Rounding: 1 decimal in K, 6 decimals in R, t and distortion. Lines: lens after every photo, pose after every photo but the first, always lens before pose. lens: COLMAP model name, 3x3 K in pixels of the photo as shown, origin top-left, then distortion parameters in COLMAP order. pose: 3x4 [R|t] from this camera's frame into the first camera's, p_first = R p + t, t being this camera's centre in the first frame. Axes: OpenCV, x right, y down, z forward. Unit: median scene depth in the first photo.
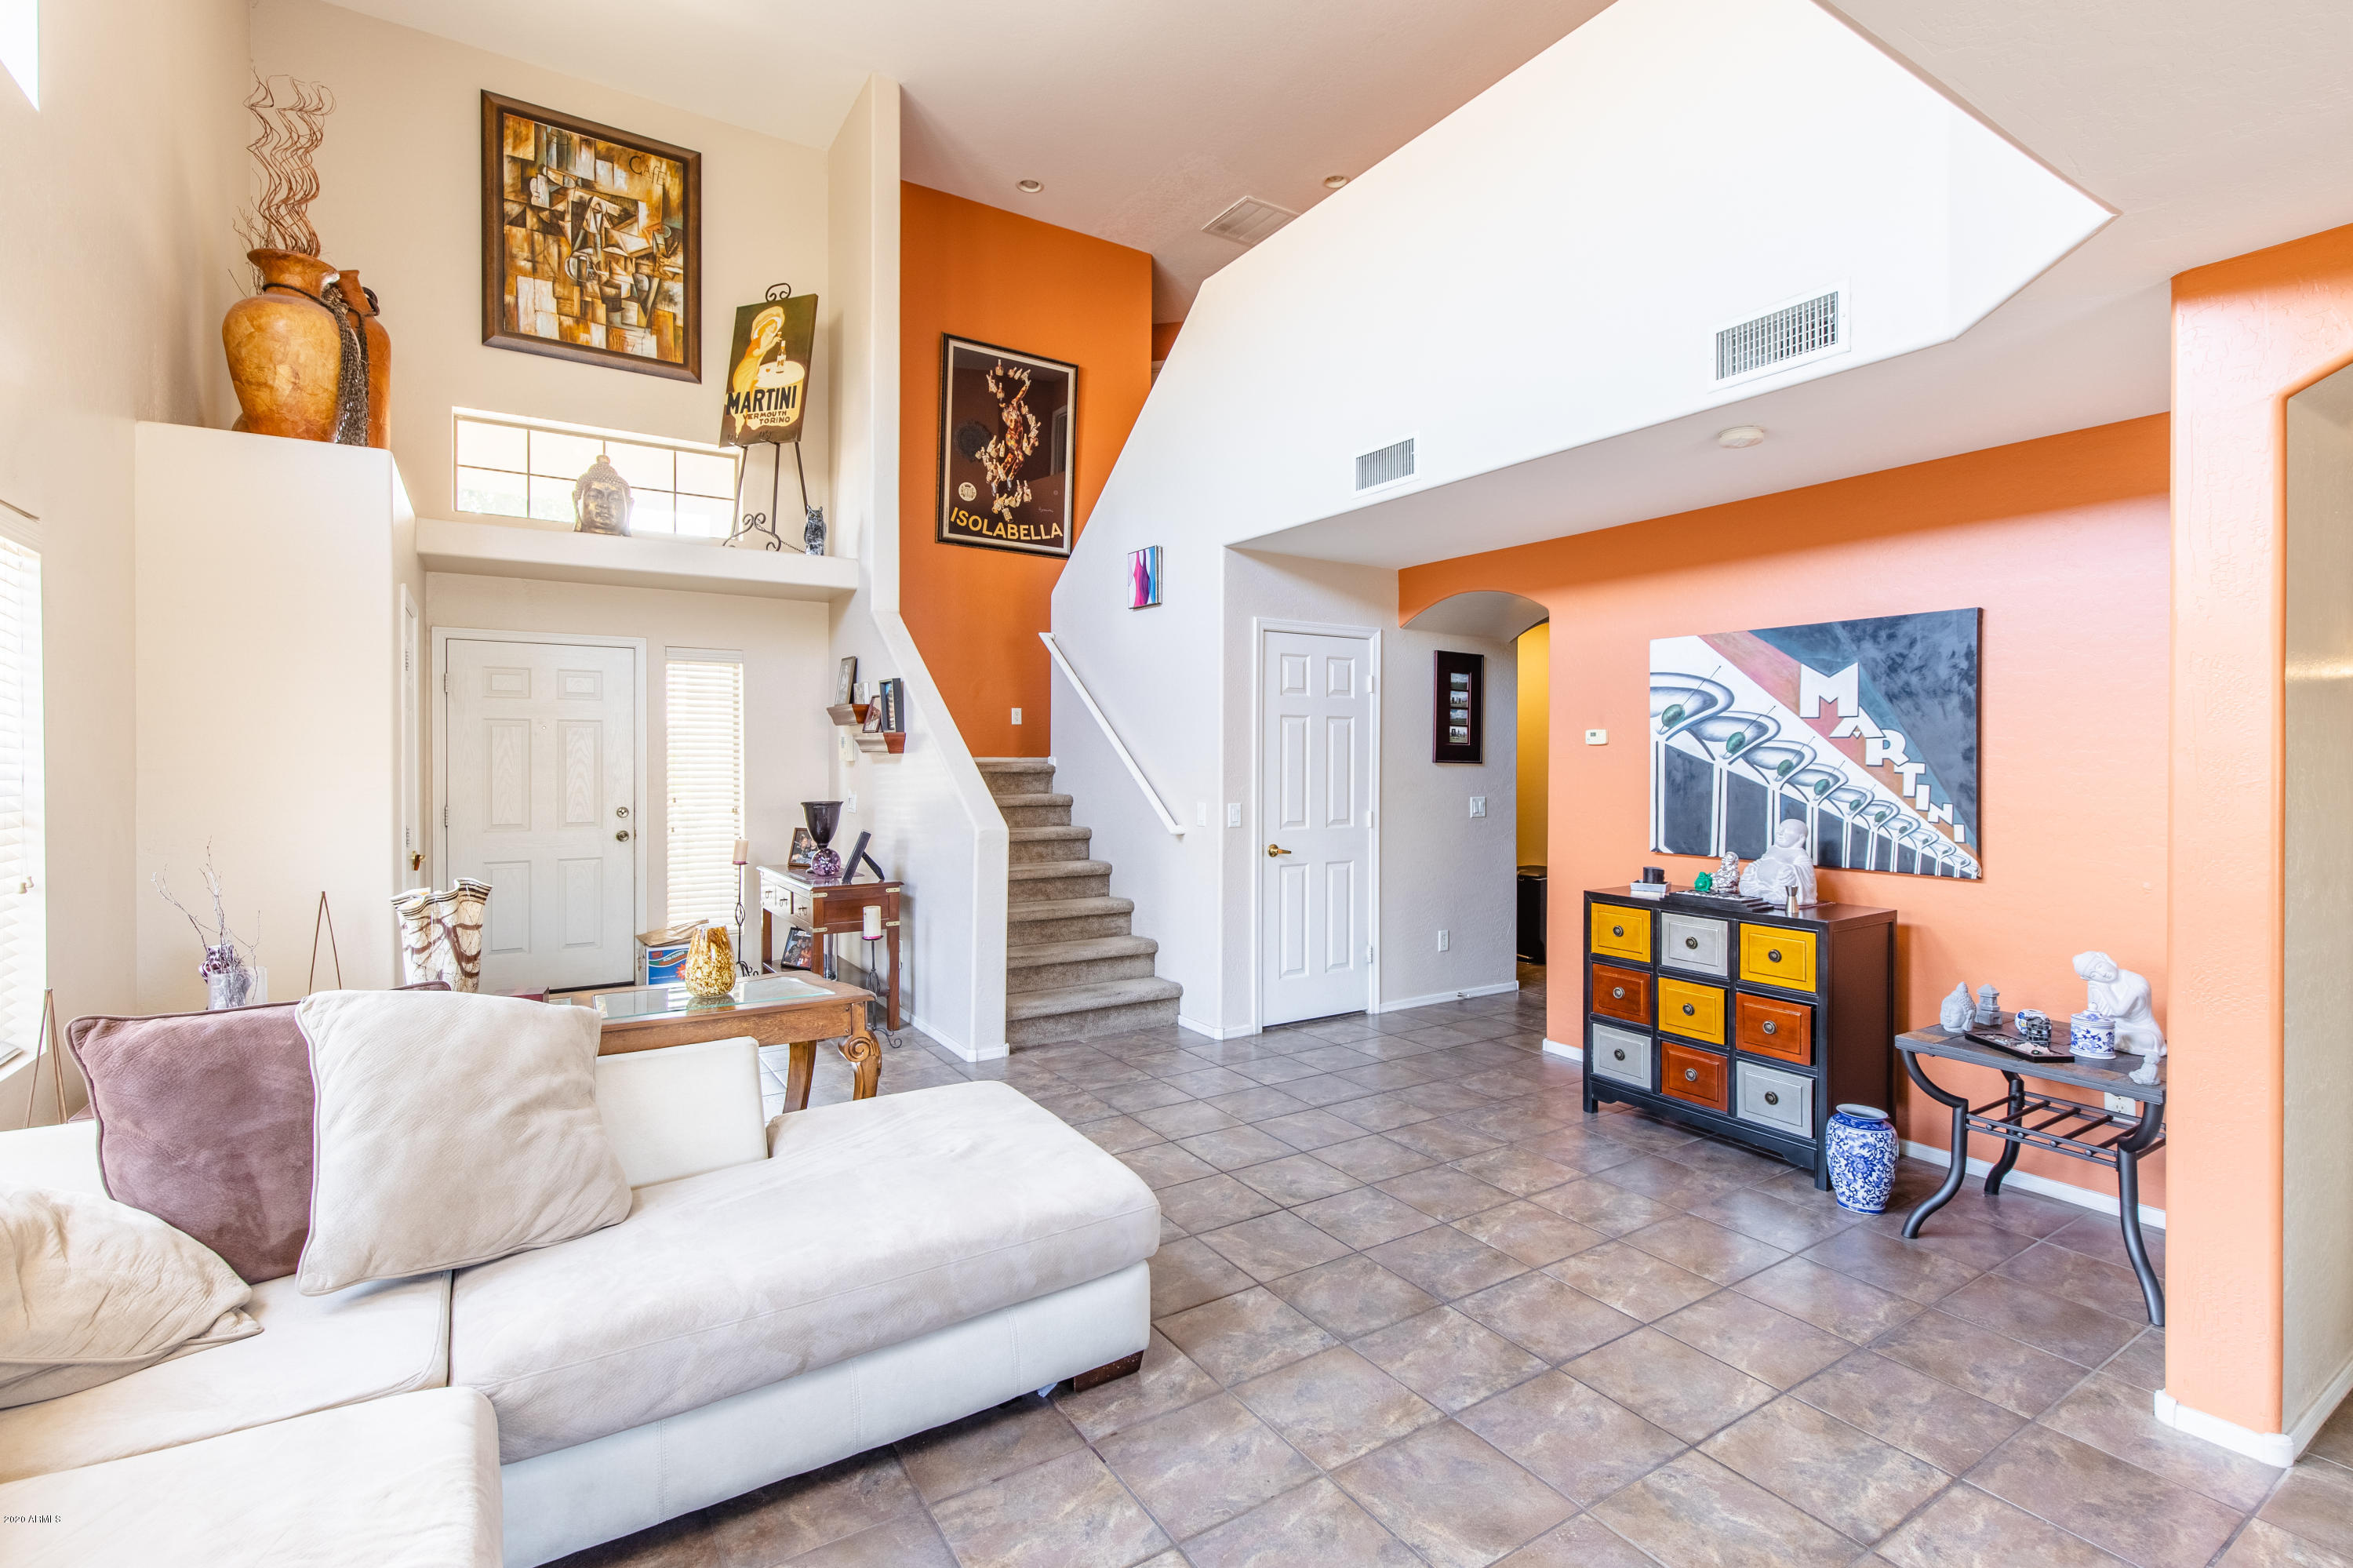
lens RADIAL K [[1073.0, 0, 1224.6], [0, 1073.0, 761.2], [0, 0, 1]] dist [0.005082, 0.001562]
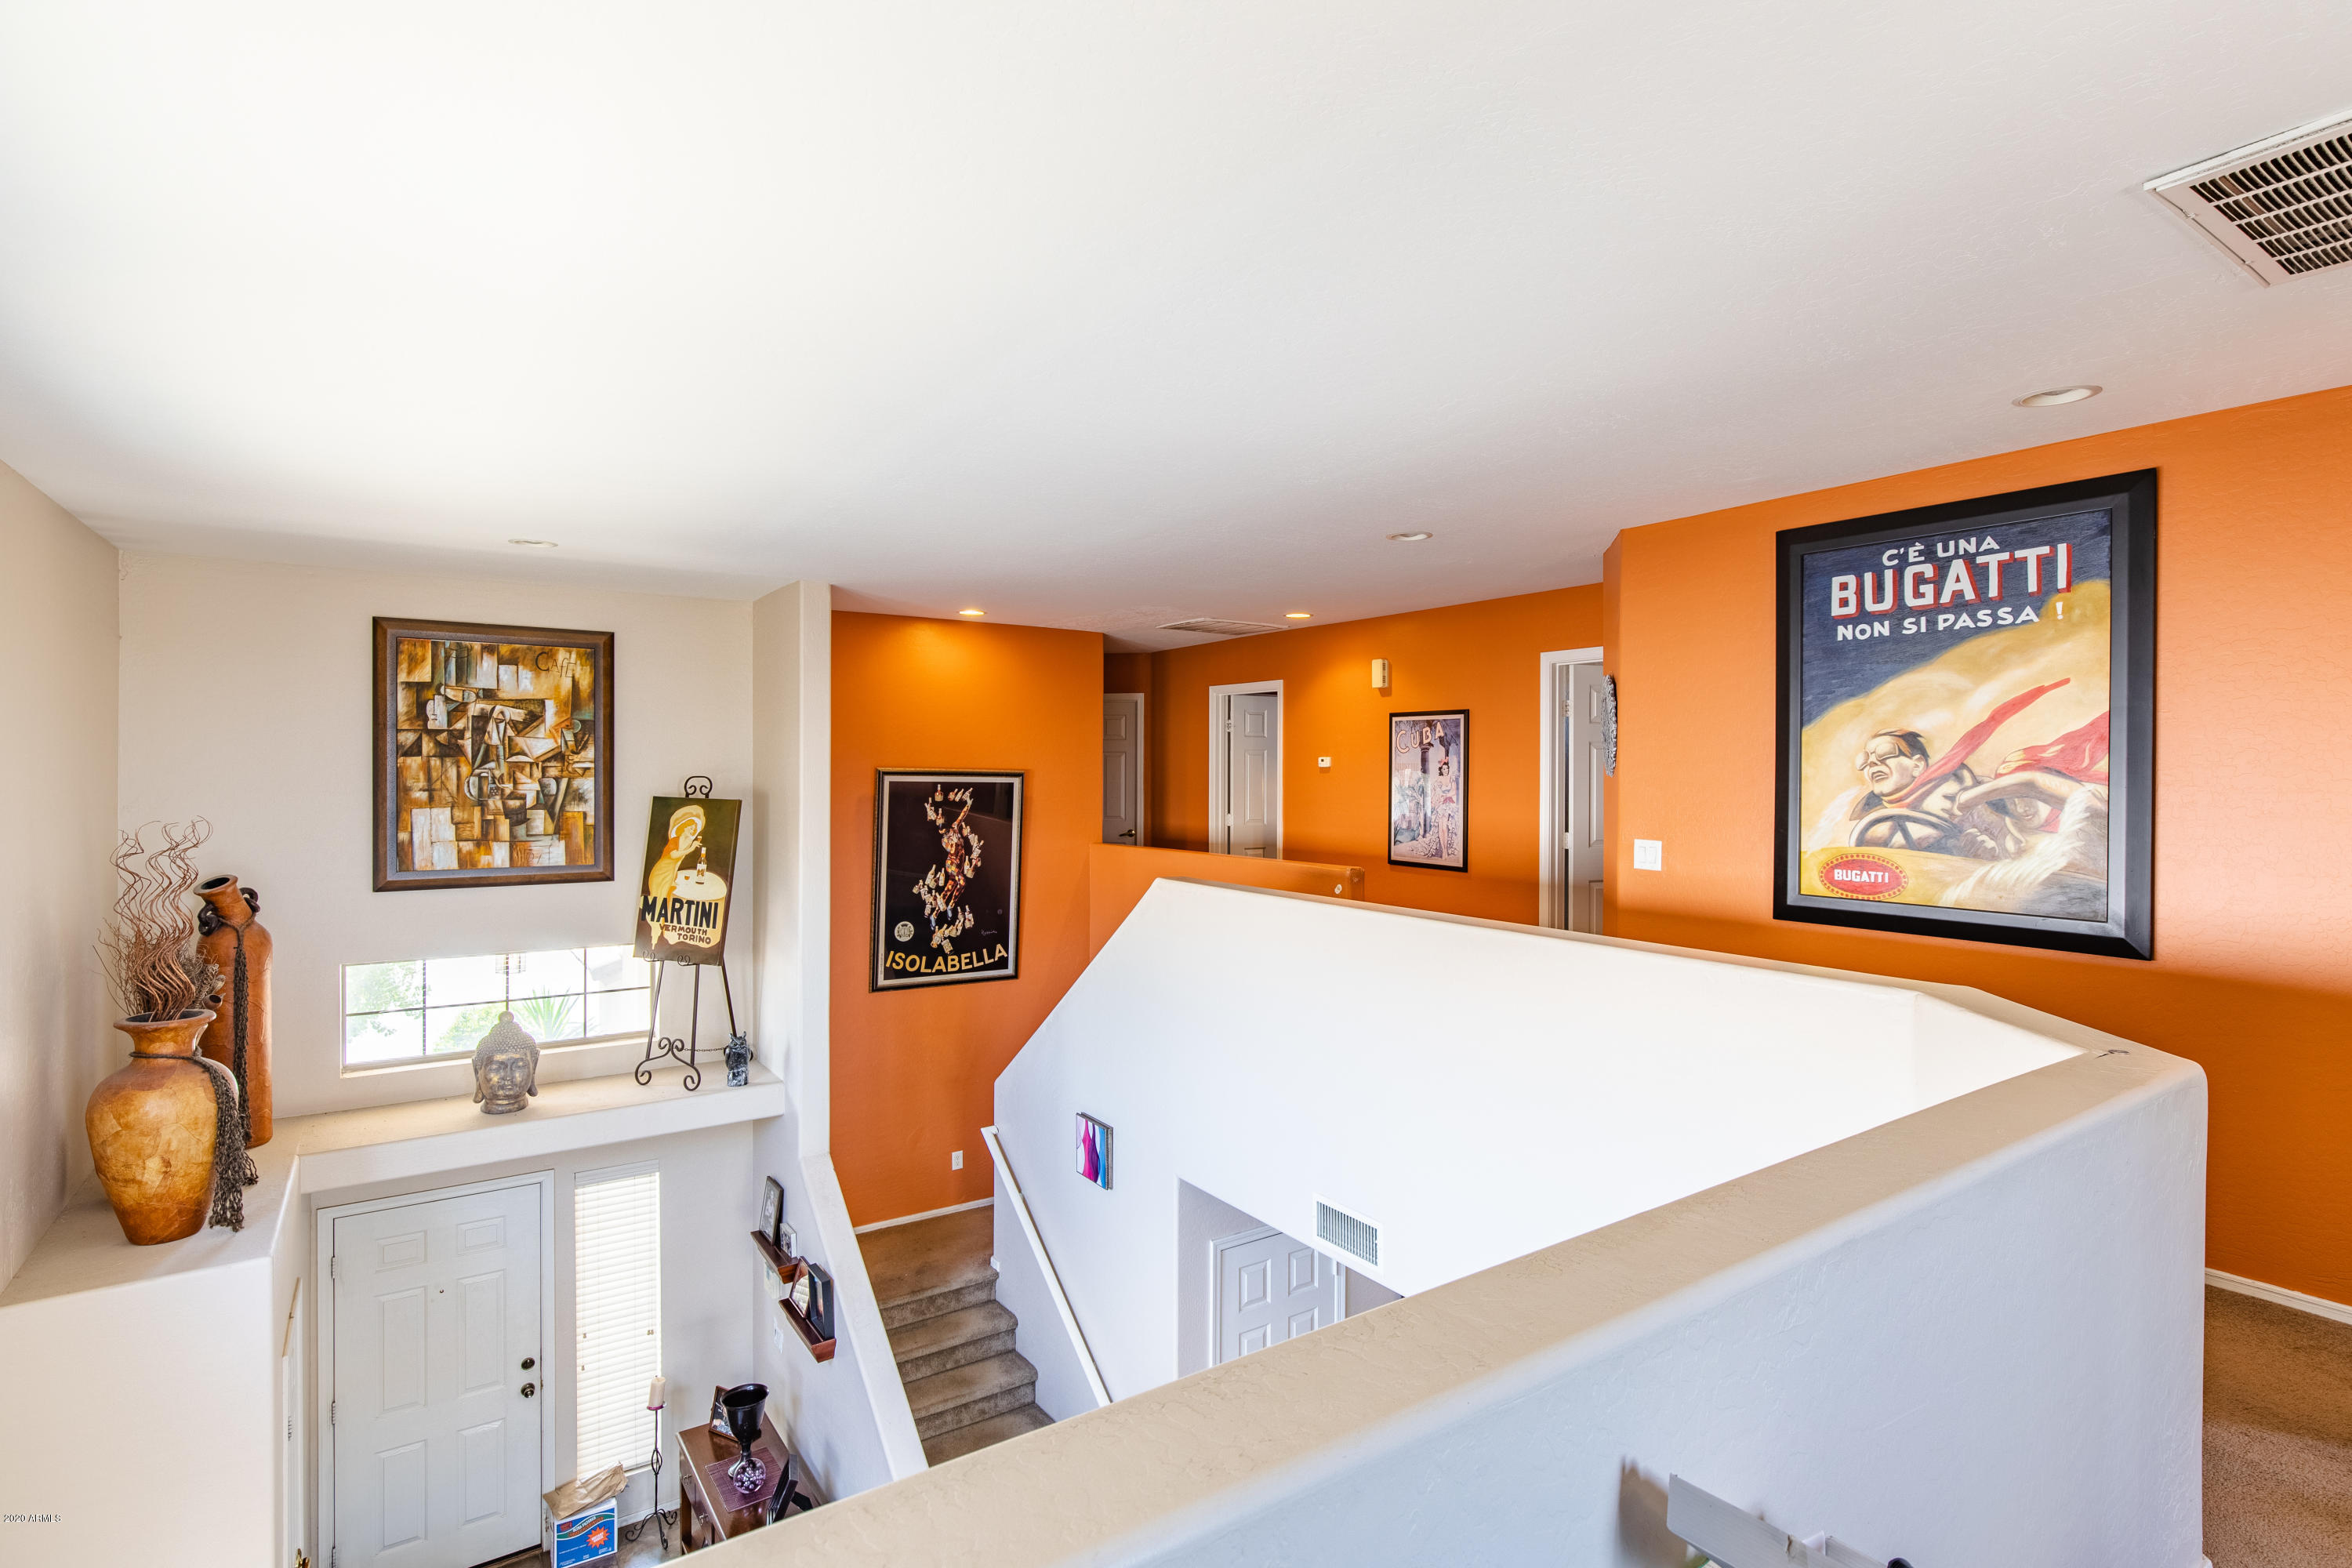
lens RADIAL K [[1148.7, 0, 1219.4], [0, 1148.7, 780.3], [0, 0, 1]] dist [-0.000161, -0.000163]
pose [[0.999558, 0.000612, 0.029711, 0.004407], [-0.000708, 0.999995, 0.003206, -0.458393], [-0.029709, -0.003226, 0.999553, -0.002576]]
